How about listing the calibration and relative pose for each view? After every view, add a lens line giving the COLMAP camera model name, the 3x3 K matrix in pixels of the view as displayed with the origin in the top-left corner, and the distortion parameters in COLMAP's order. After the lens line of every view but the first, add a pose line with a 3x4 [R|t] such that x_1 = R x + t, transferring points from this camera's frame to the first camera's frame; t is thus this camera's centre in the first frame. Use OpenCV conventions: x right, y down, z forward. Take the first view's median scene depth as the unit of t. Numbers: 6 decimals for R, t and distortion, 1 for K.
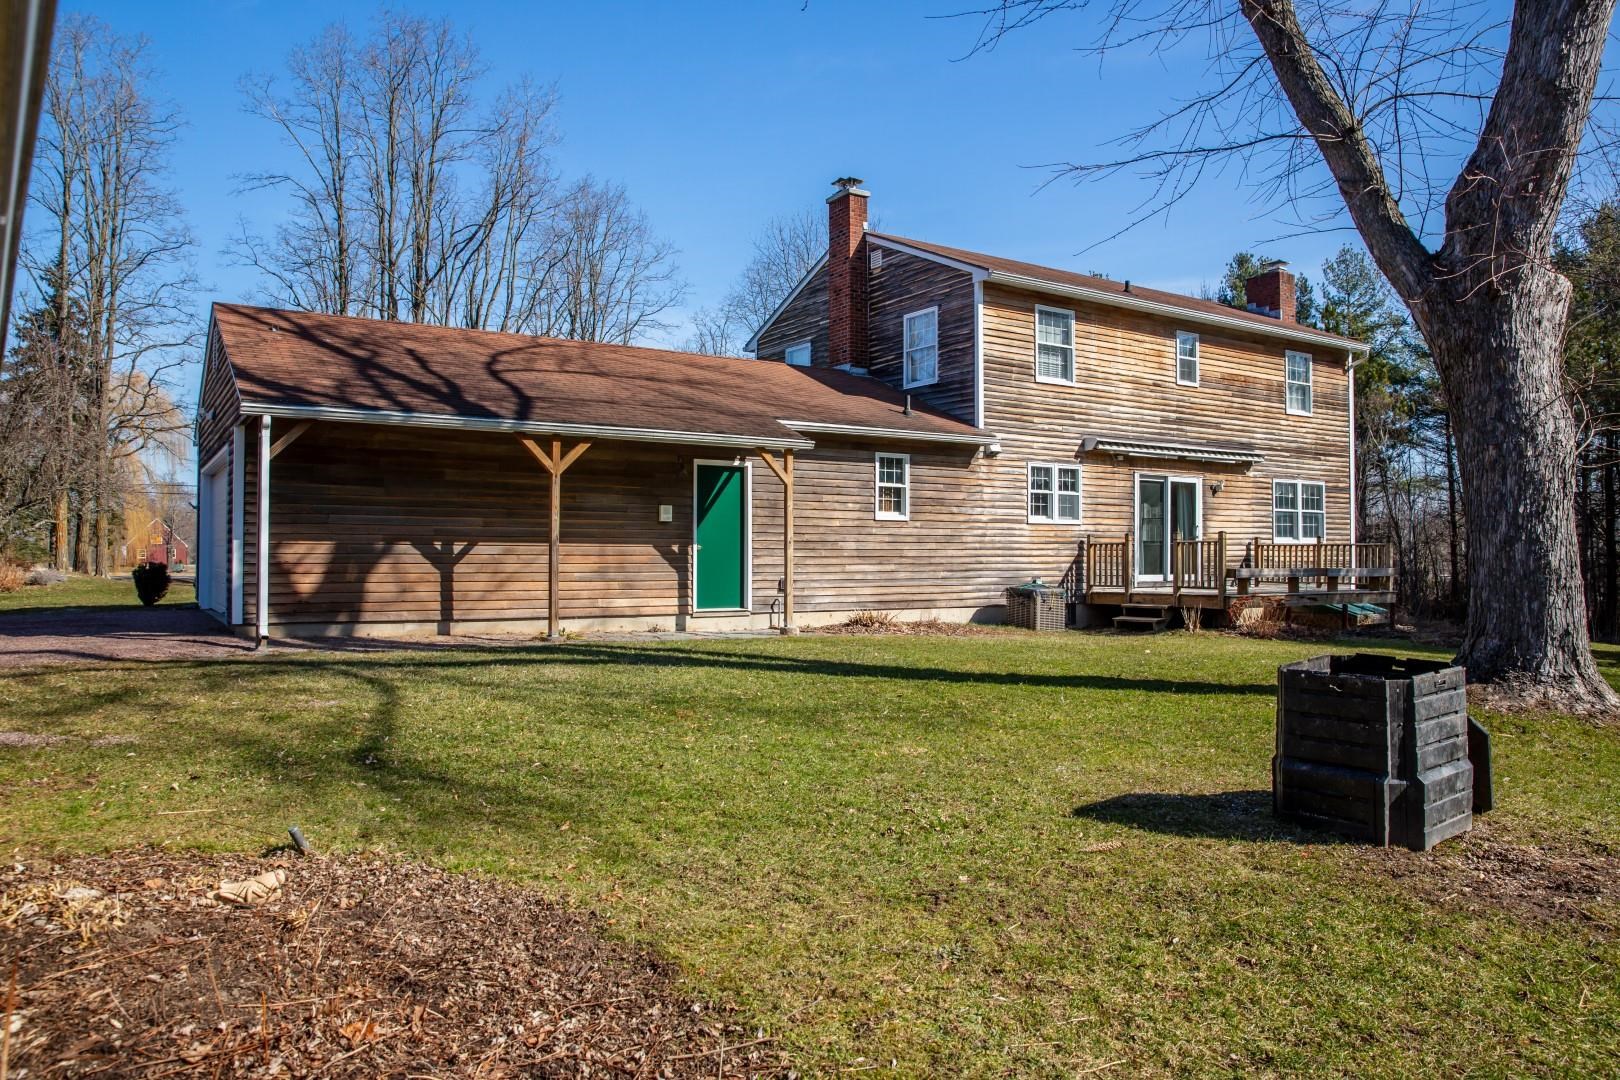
lens RADIAL K [[1109.4, 0, 818.7], [0, 1109.4, 535.1], [0, 0, 1]] dist [-0.073834, 0.019919]
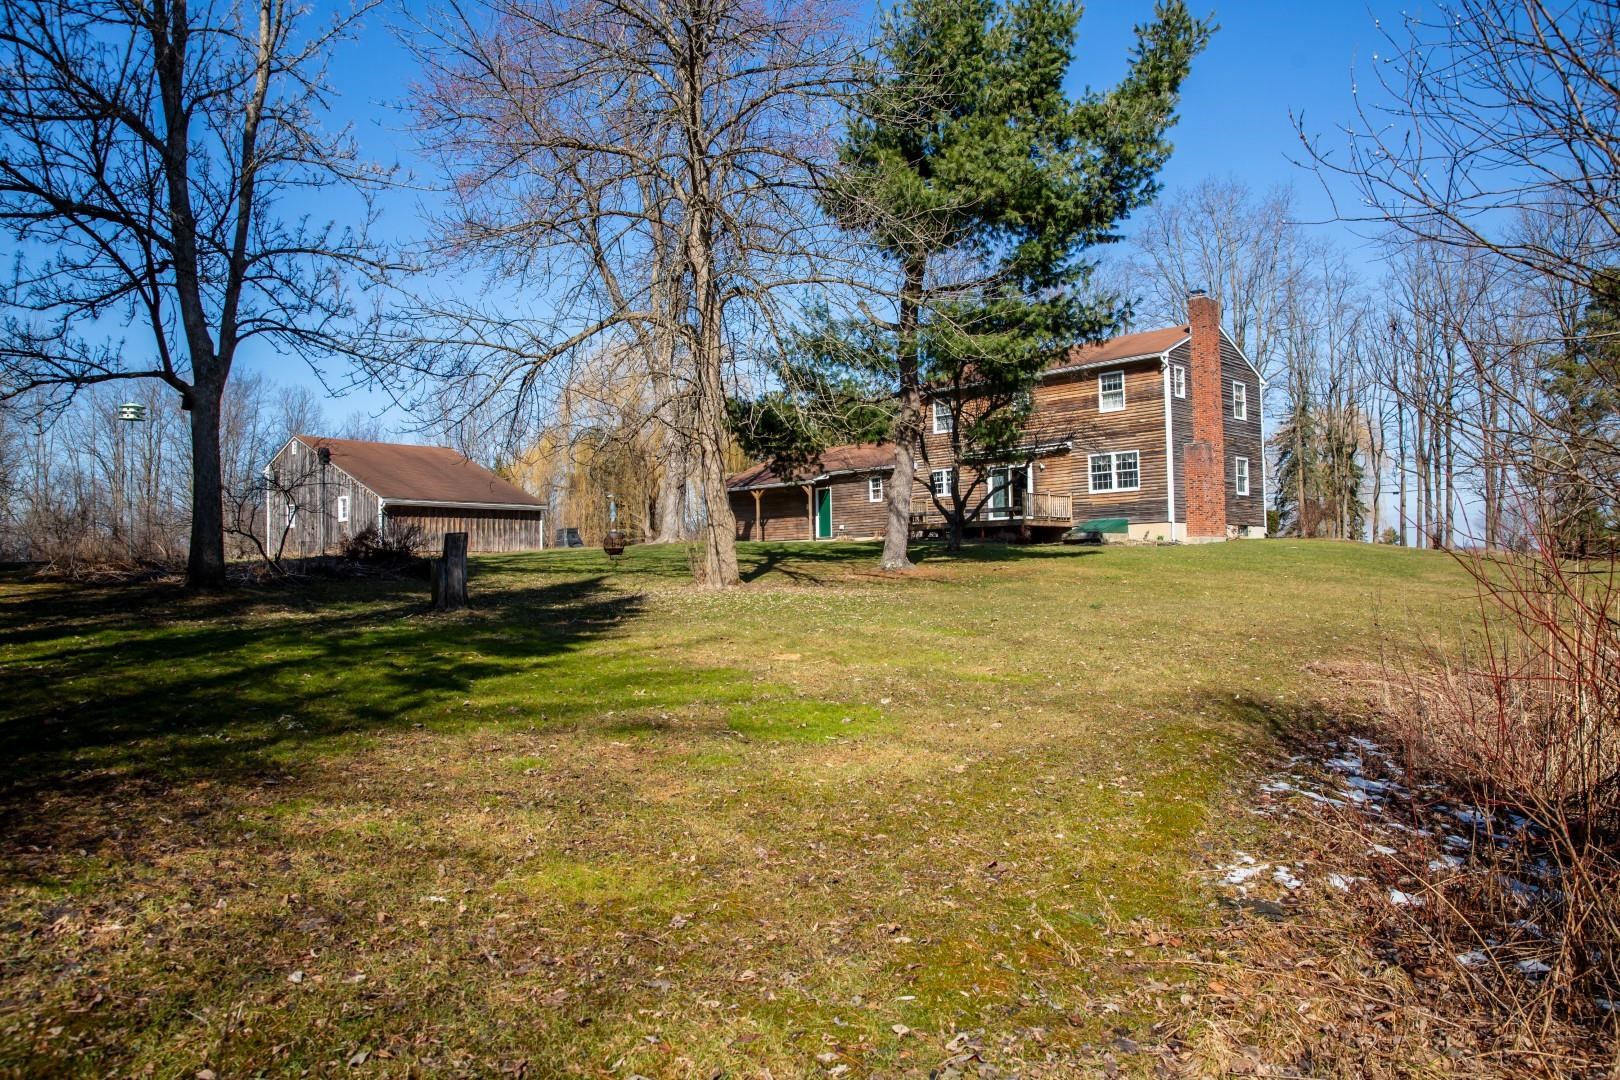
lens RADIAL K [[1109.4, 0, 809.9], [0, 1109.4, 544.2], [0, 0, 1]] dist [-0.073834, 0.019919]
pose [[0.194119, -0.033408, -0.980409, 2.356510], [0.030252, 0.999148, -0.028057, 0.140326], [0.980511, -0.024213, 0.194964, 0.312314]]
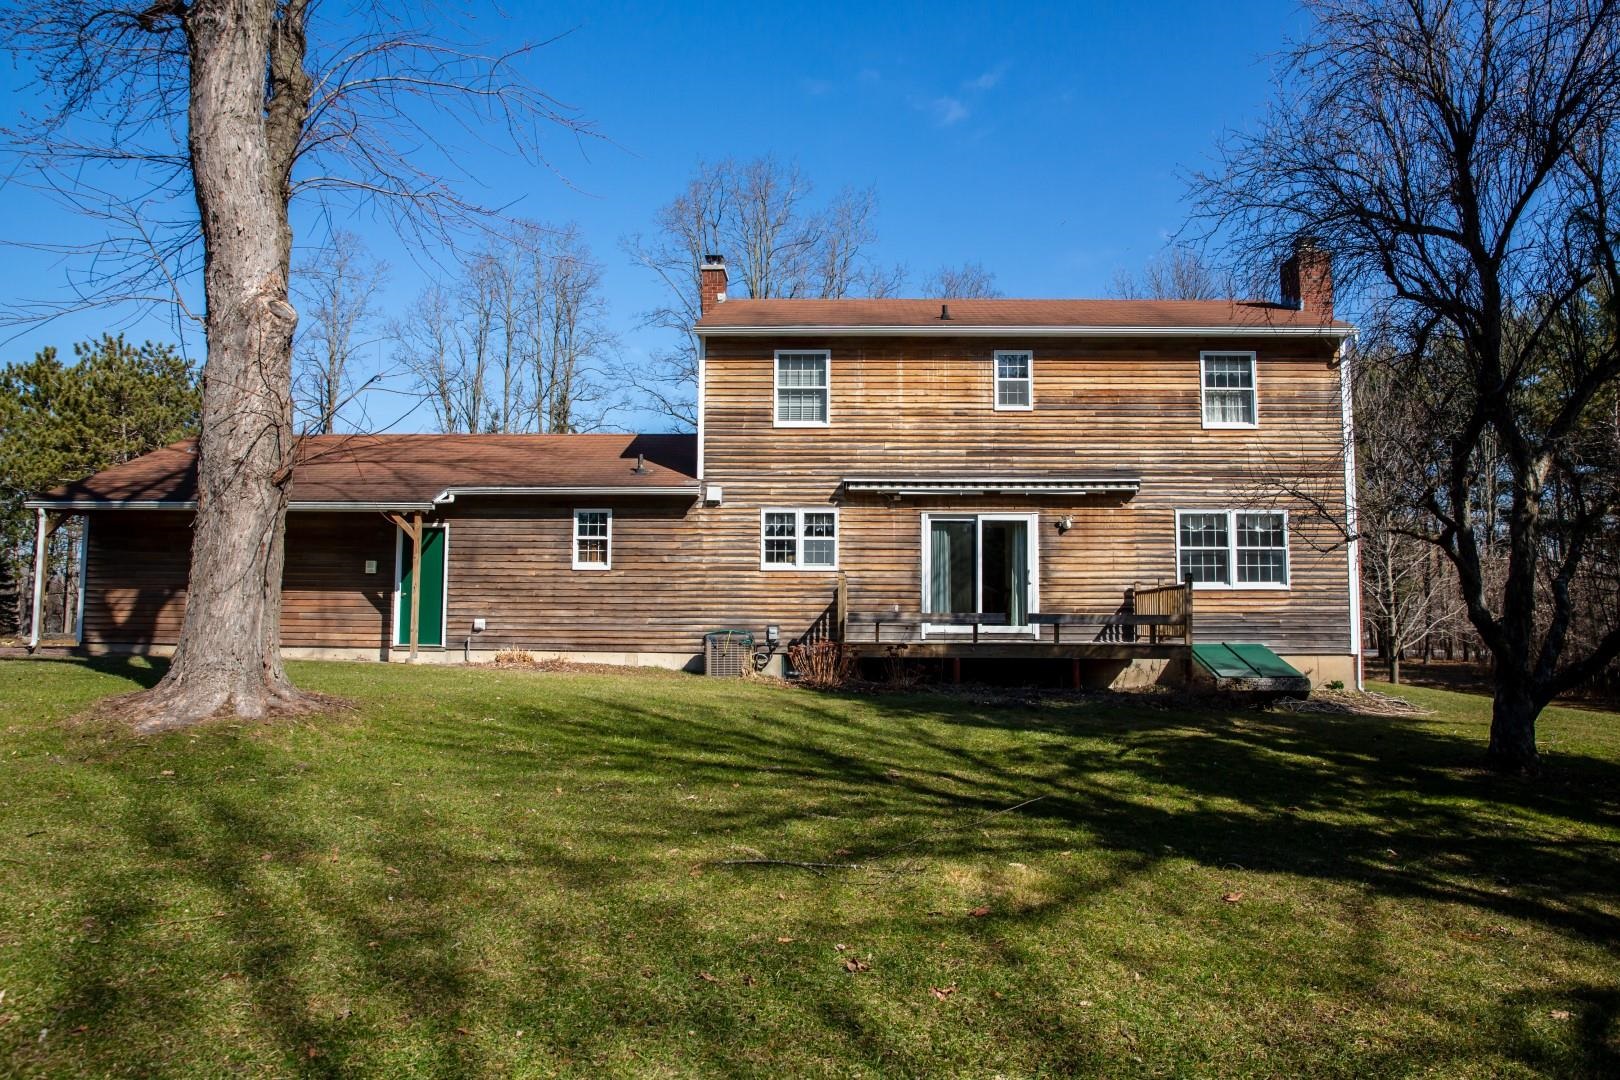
lens RADIAL K [[1109.4, 0, 810.0], [0, 1109.4, 545.3], [0, 0, 1]] dist [-0.073834, 0.019919]
pose [[0.814444, -0.046125, -0.578406, 0.797851], [0.004417, 0.997299, -0.073311, 0.039744], [0.580225, 0.057153, 0.812448, 0.218651]]
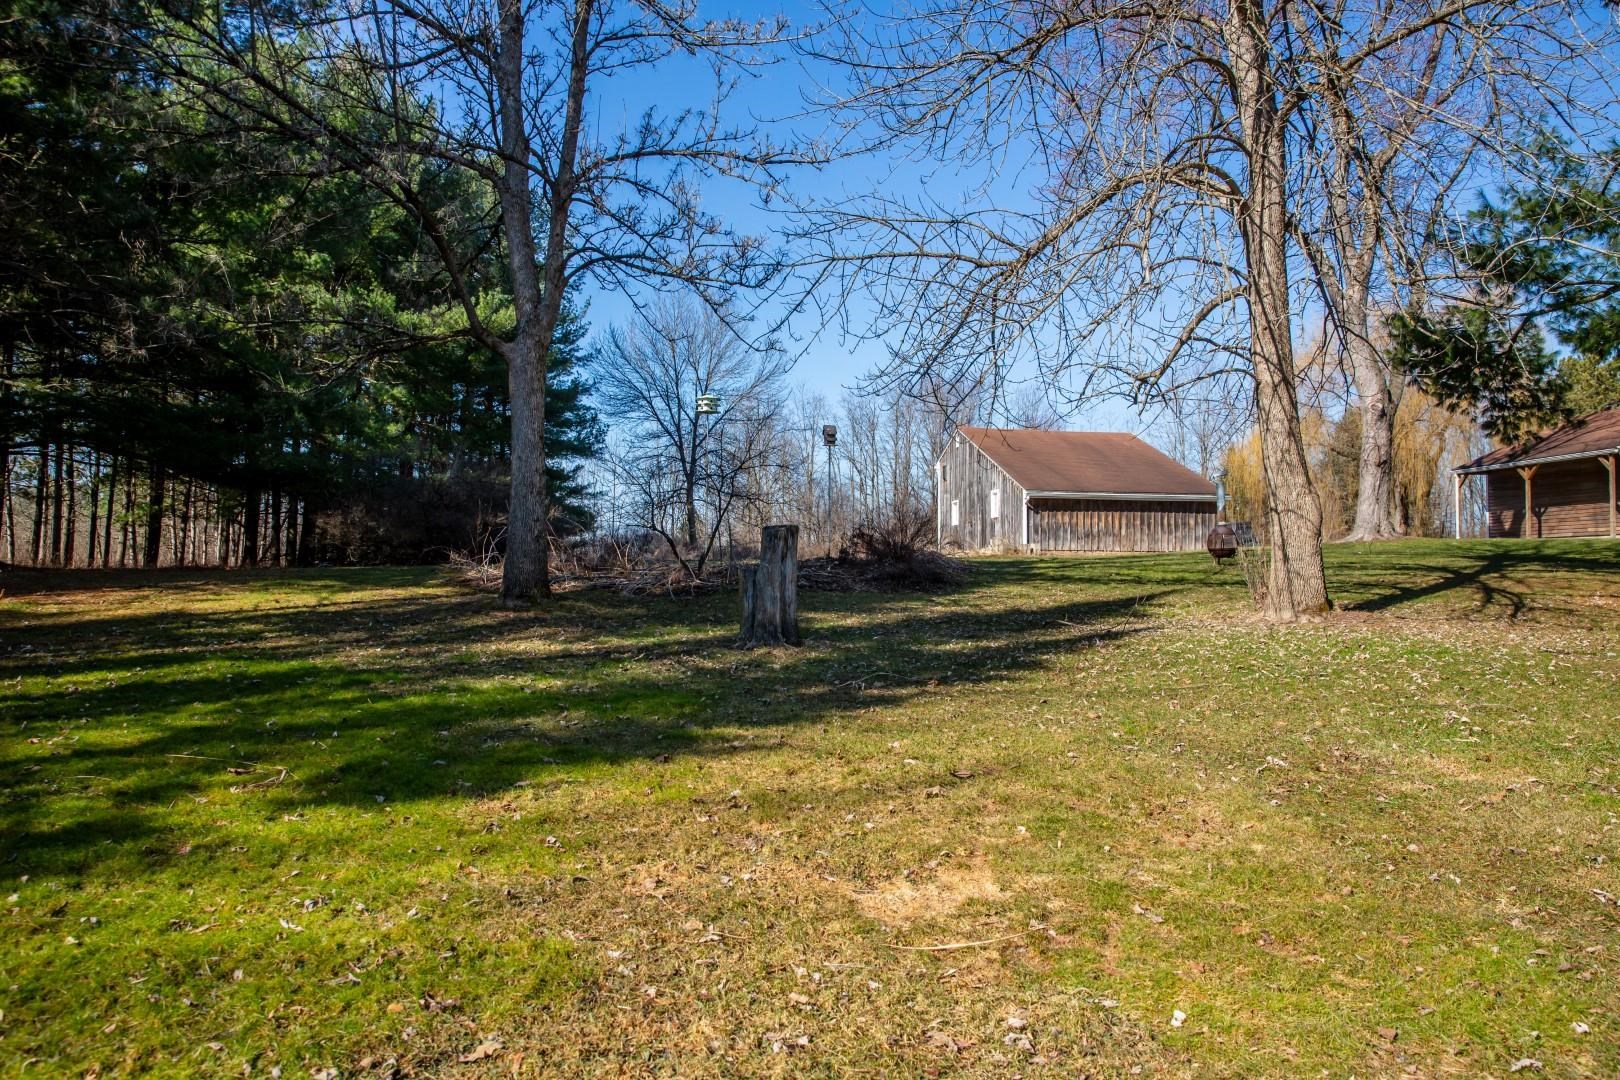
lens RADIAL K [[1109.4, 0, 814.4], [0, 1109.4, 544.0], [0, 0, 1]] dist [-0.073834, 0.019919]
pose [[-0.471843, -0.032105, -0.881098, 1.947551], [0.006081, 0.999195, -0.039665, 0.130609], [0.881662, -0.024073, -0.471268, 0.492181]]
